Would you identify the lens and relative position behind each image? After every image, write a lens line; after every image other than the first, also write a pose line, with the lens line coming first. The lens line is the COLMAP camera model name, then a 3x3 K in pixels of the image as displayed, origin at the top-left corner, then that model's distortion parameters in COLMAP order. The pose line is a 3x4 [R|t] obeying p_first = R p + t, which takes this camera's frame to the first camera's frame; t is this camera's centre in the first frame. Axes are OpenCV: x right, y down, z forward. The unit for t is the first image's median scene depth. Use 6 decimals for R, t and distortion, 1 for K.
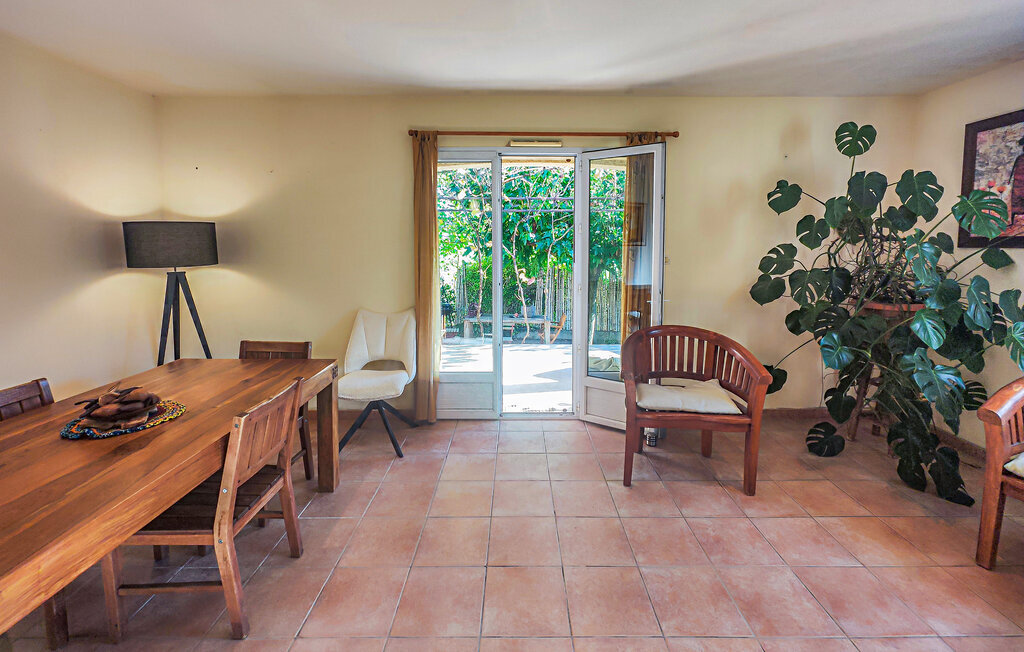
lens RADIAL K [[406.5, 0, 512.0], [0, 406.5, 326.0], [0, 0, 1]] dist [-0.000668, 0.000322]
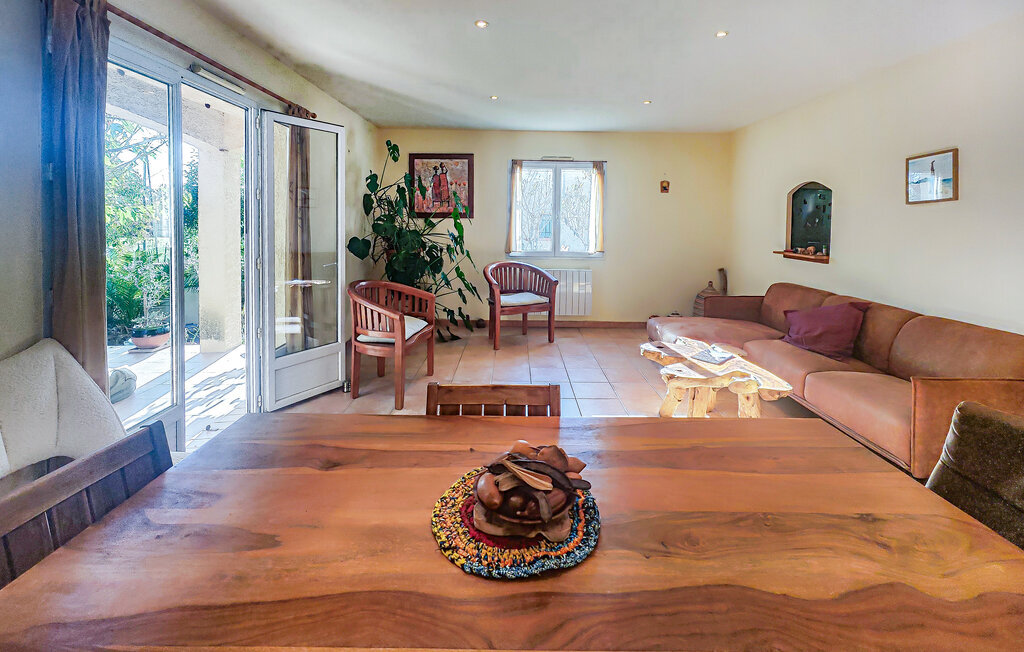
lens RADIAL K [[406.5, 0, 512.0], [0, 406.5, 326.0], [0, 0, 1]] dist [-0.000668, 0.000322]
pose [[-0.002376, -0.250446, 0.968128, -0.741245], [0.191070, 0.950180, 0.246272, -0.072172], [-0.981573, 0.185566, 0.045595, 0.442917]]
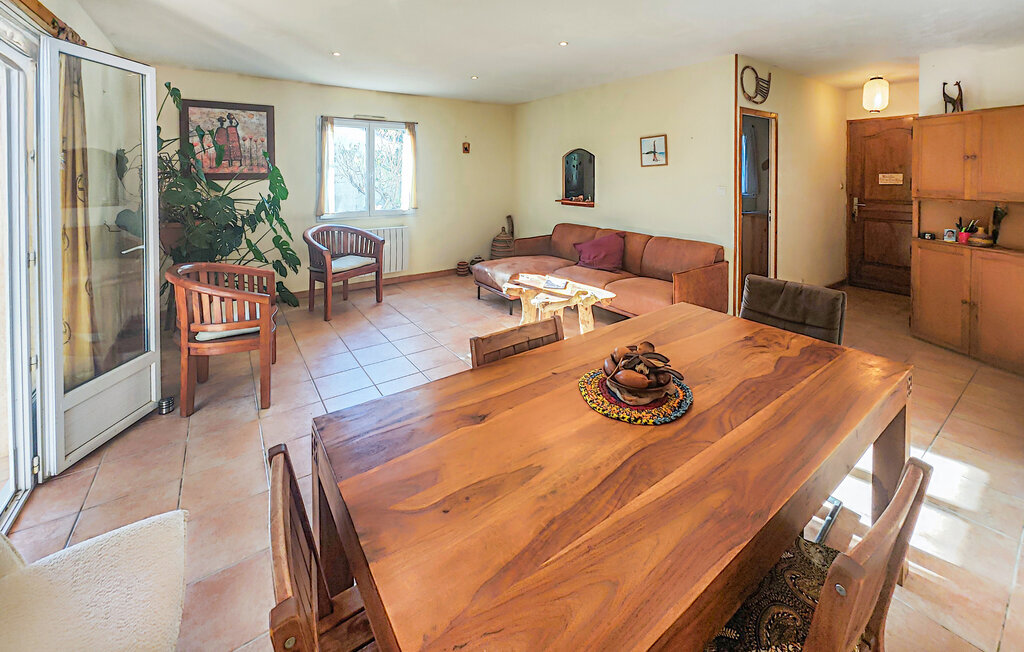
lens RADIAL K [[398.2, 0, 519.9], [0, 398.2, 289.0], [0, 0, 1]] dist [-0.009372, 0.000236]
pose [[-0.584214, -0.222298, 0.780563, -0.726369], [0.167005, 0.908249, 0.383658, -0.170393], [-0.794231, 0.354496, -0.493487, 0.798975]]
